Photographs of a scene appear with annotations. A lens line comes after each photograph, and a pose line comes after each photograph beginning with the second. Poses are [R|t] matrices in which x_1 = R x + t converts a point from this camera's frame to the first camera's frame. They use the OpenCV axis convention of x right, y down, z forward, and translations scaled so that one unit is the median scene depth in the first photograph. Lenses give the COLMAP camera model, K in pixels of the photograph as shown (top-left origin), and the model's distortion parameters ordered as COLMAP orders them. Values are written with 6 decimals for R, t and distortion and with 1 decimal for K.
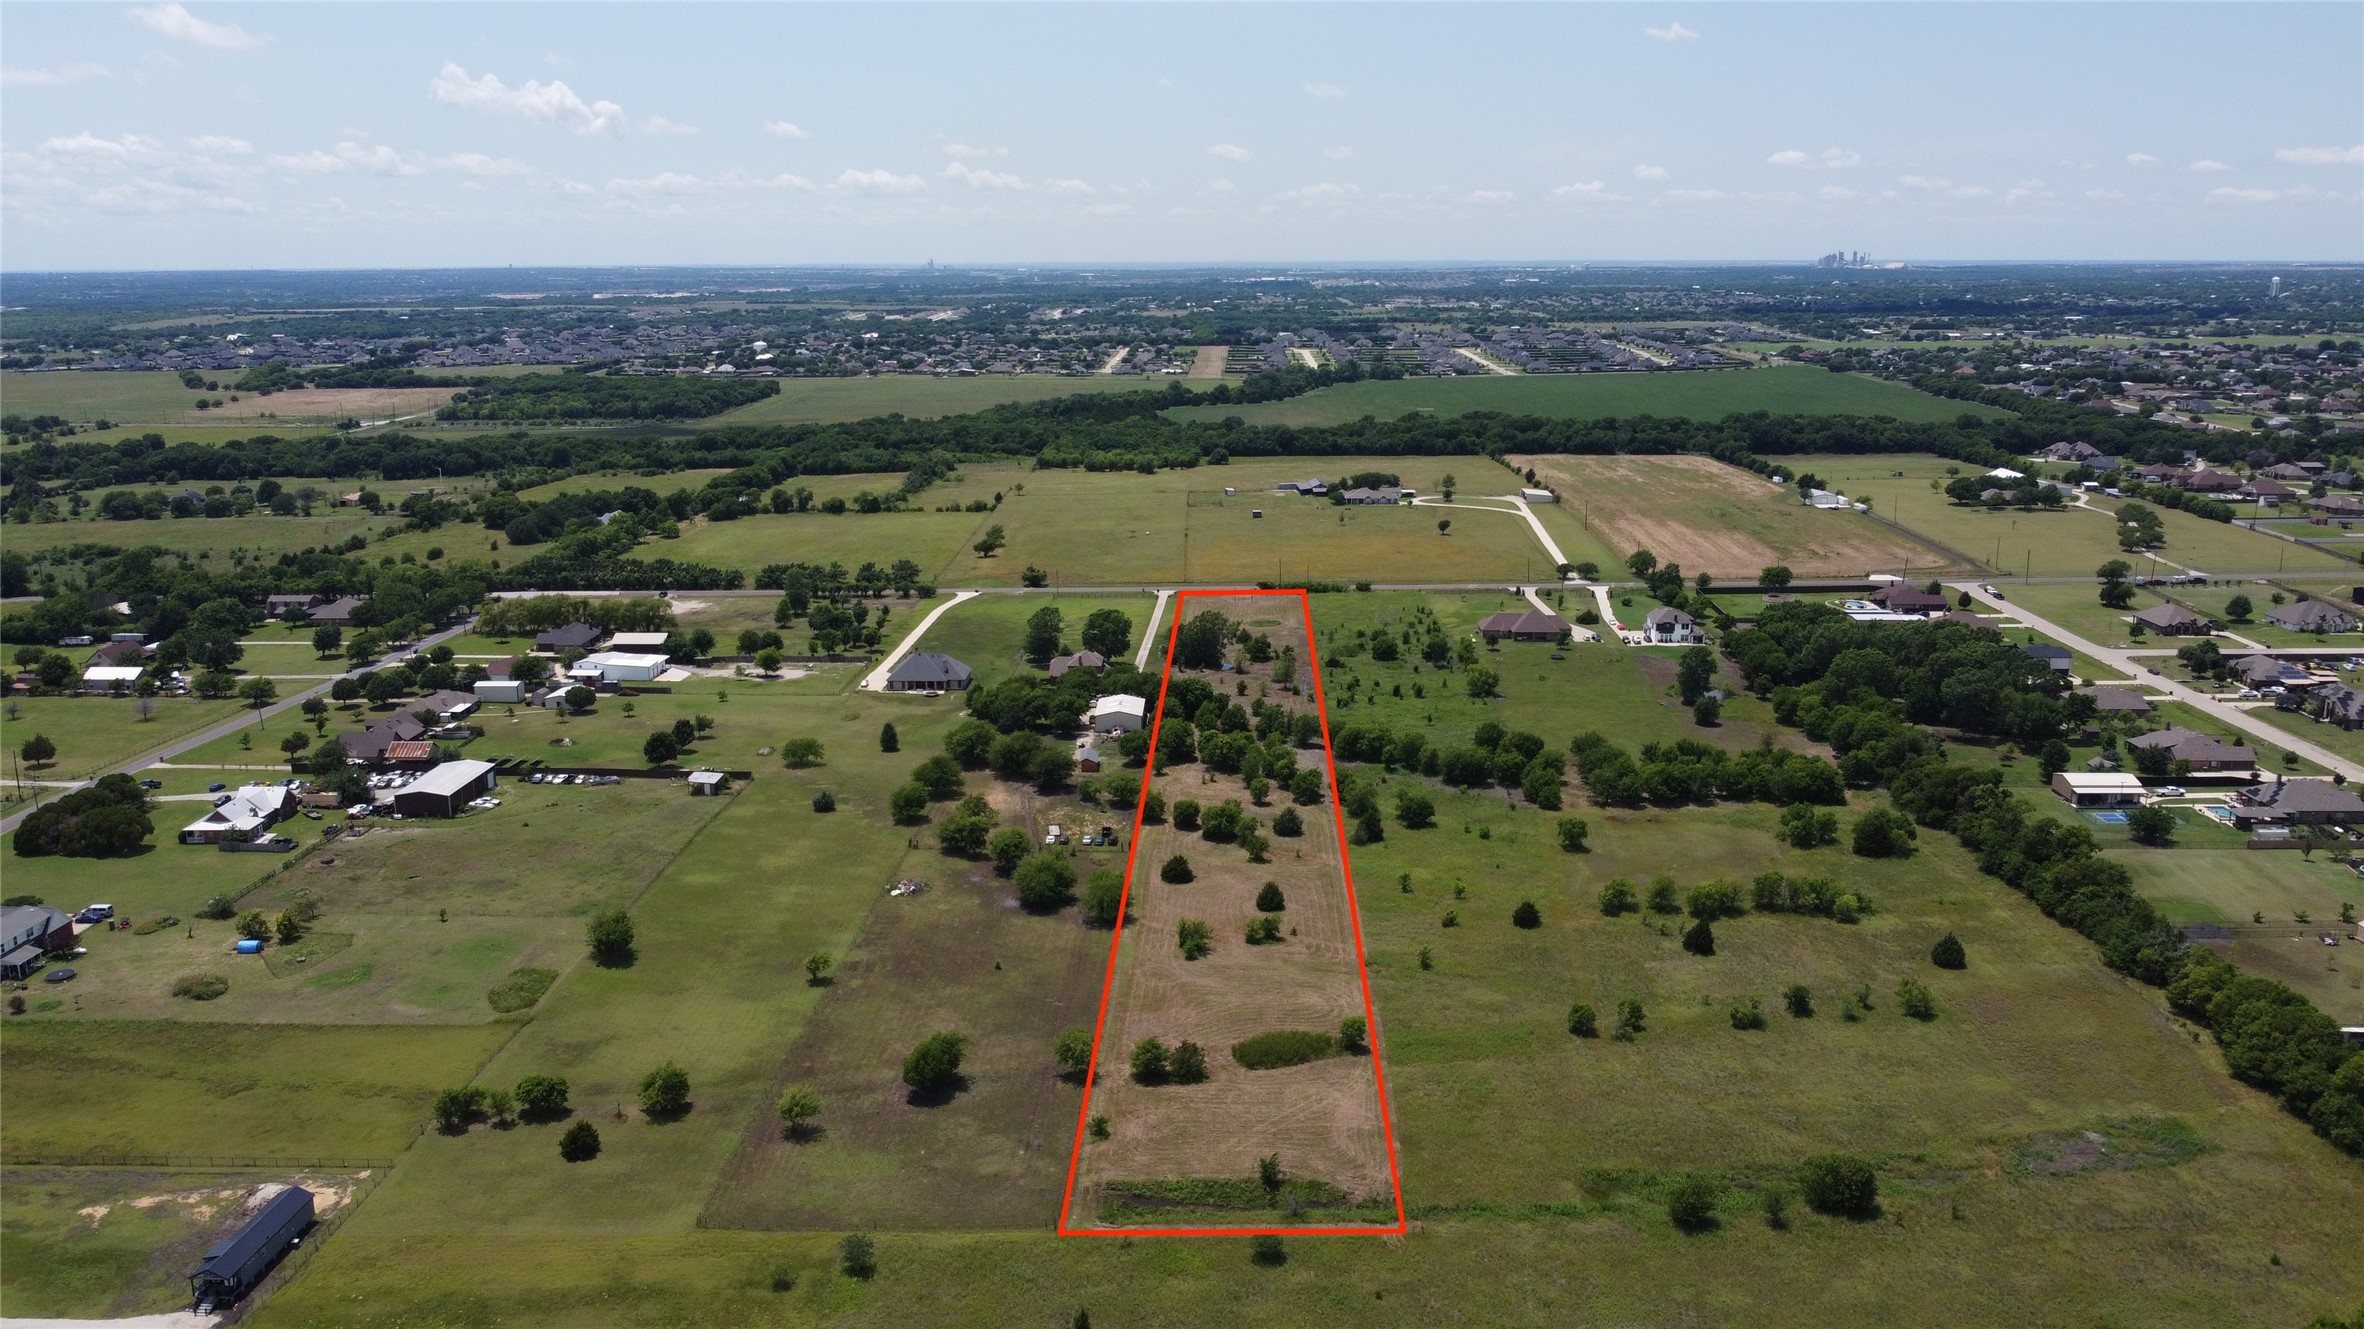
lens RADIAL K [[1803.1, 0, 1163.1], [0, 1803.1, 661.6], [0, 0, 1]] dist [-0.006454, -0.003470]
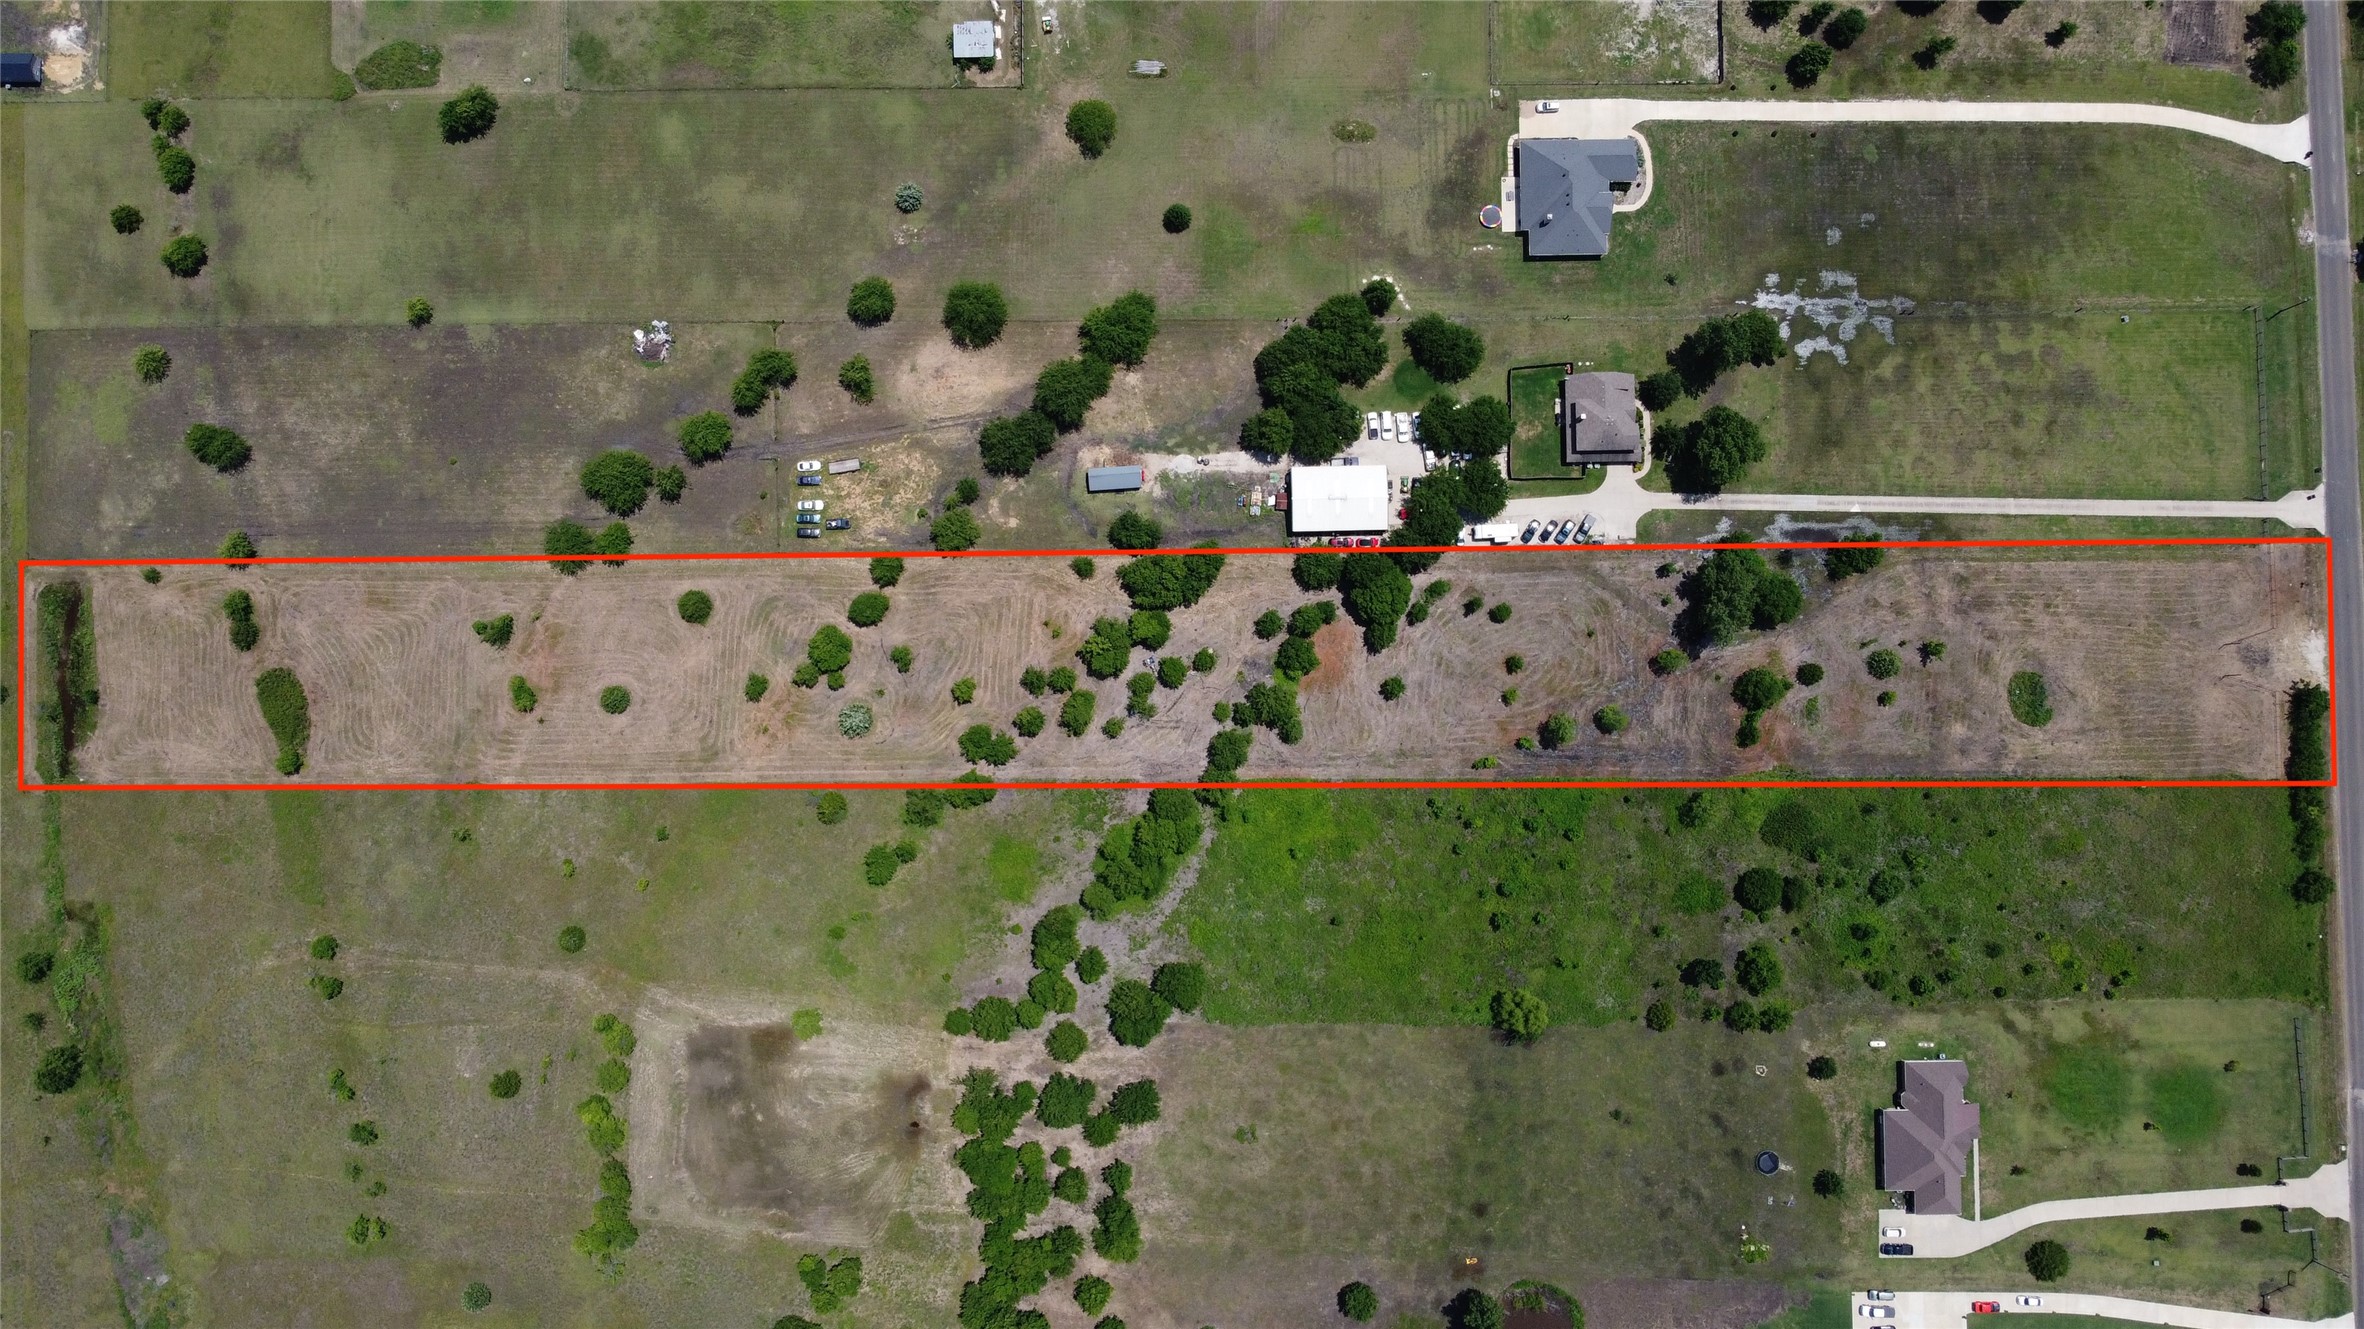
lens RADIAL K [[1819.7, 0, 1182.0], [0, 1819.7, 664.5], [0, 0, 1]] dist [0.001723, -0.005093]
pose [[0.051971, 0.998172, -0.030858, 0.067480], [-0.202106, 0.040773, 0.978515, -0.730695], [0.977984, -0.044618, 0.203855, 0.842370]]
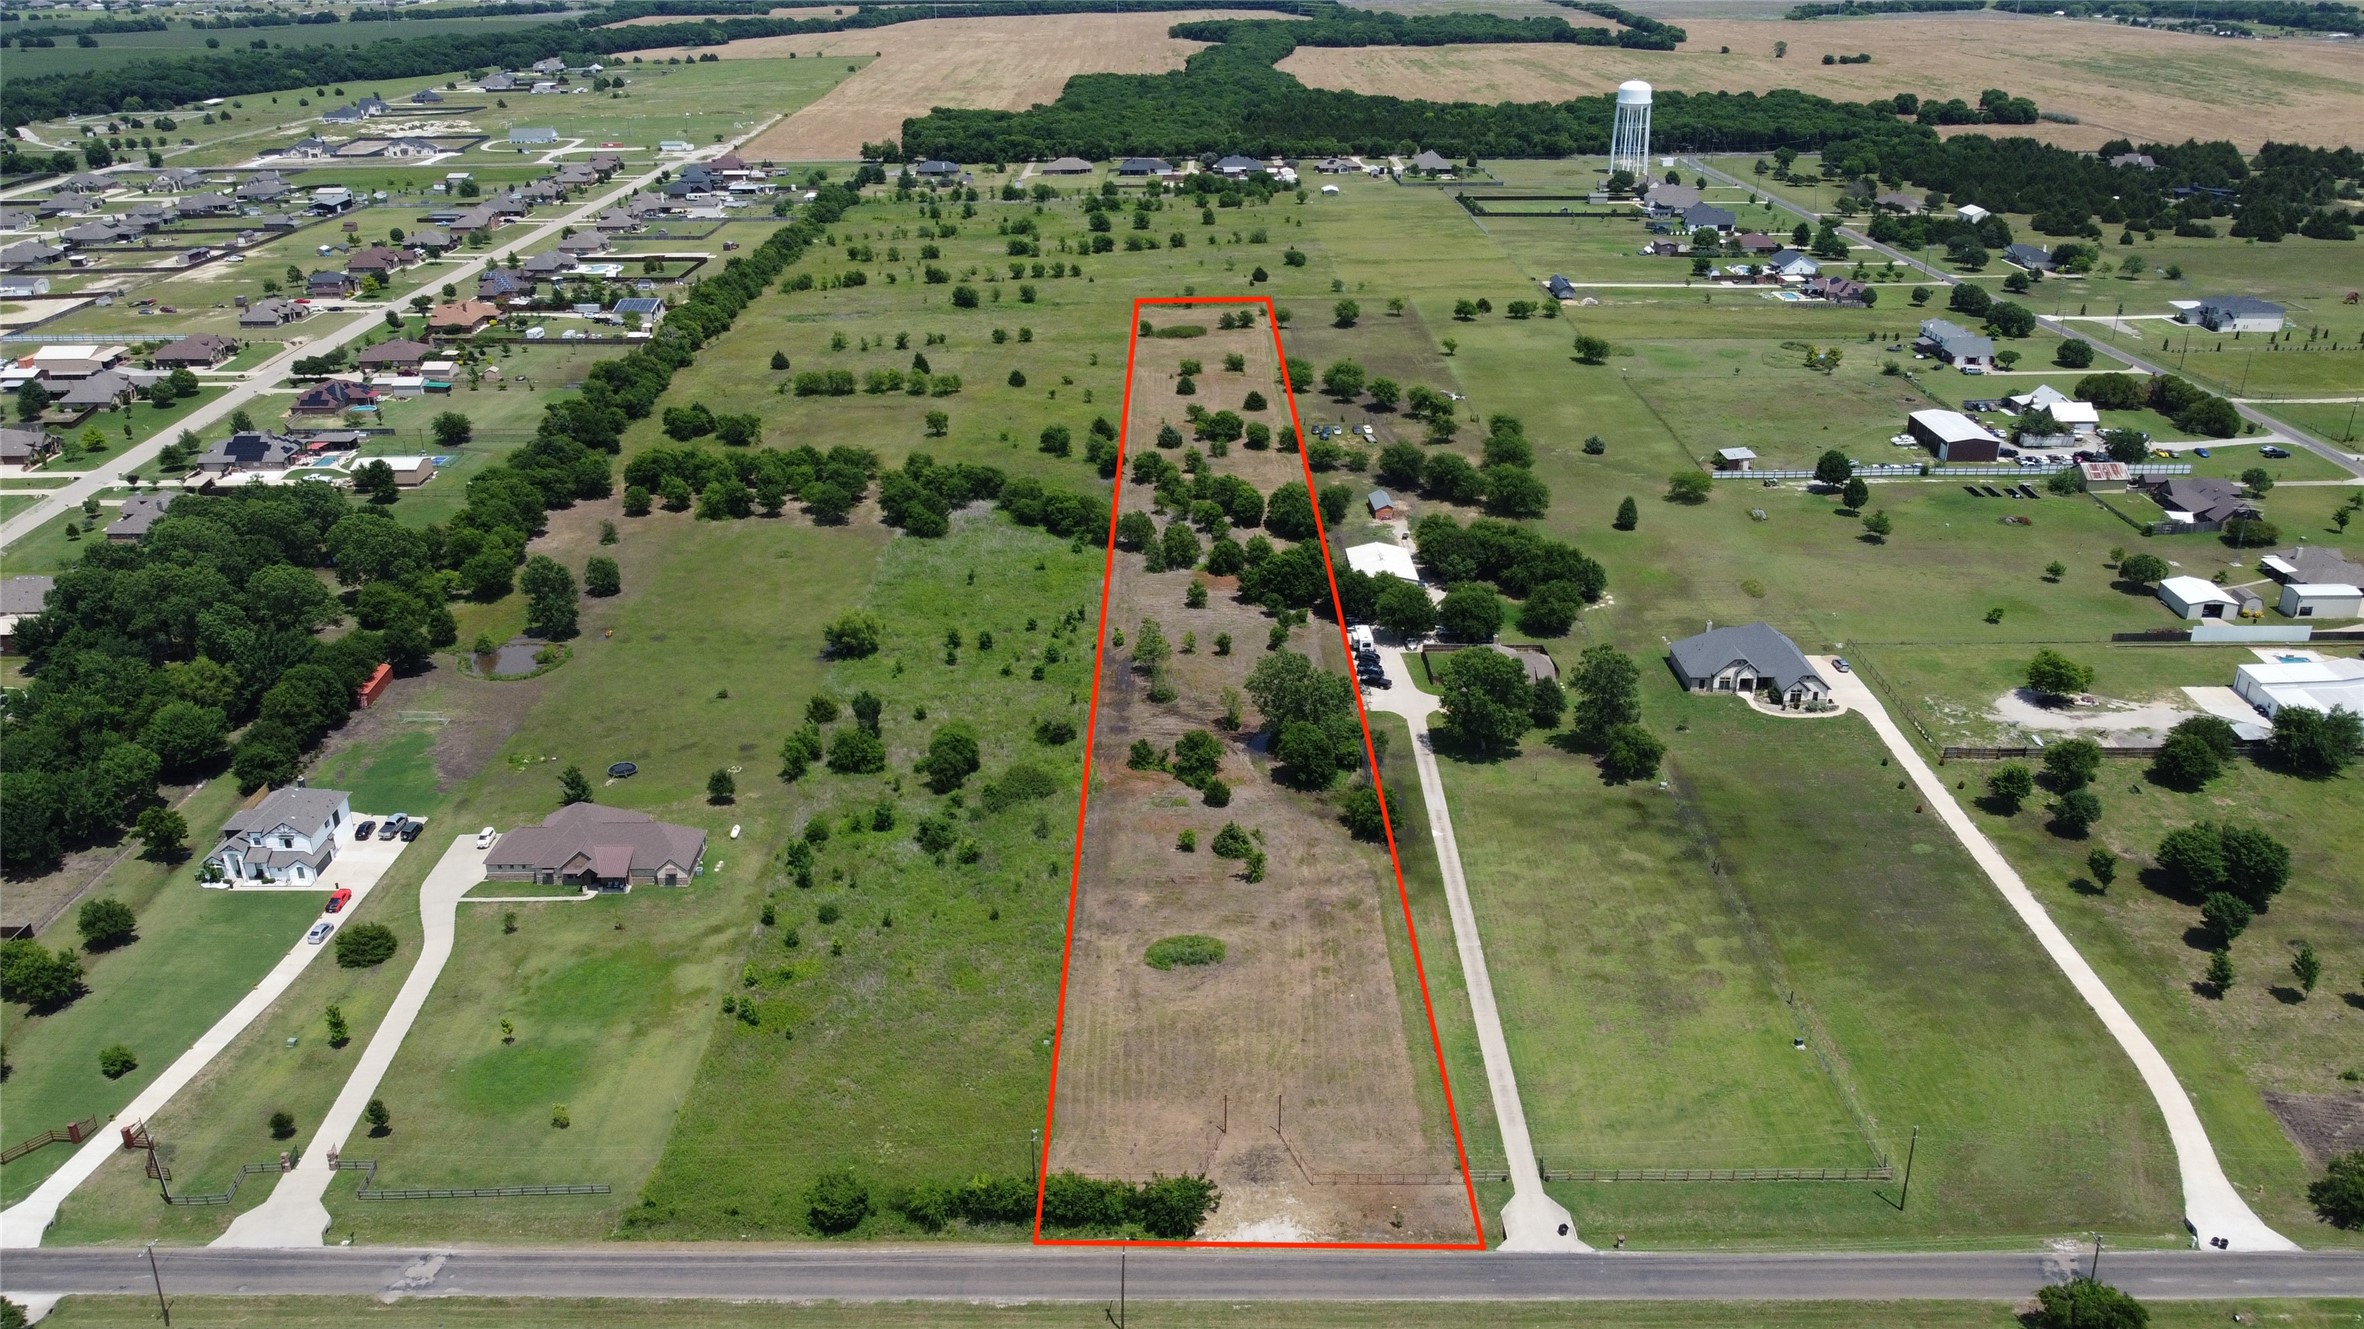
lens RADIAL K [[1819.7, 0, 1182.0], [0, 1819.7, 664.5], [0, 0, 1]] dist [0.001723, -0.005093]
pose [[-0.998744, 0.029211, -0.040709, 0.097670], [-0.000479, 0.806872, 0.590727, -0.414363], [0.050103, 0.590004, -0.805844, 1.747485]]
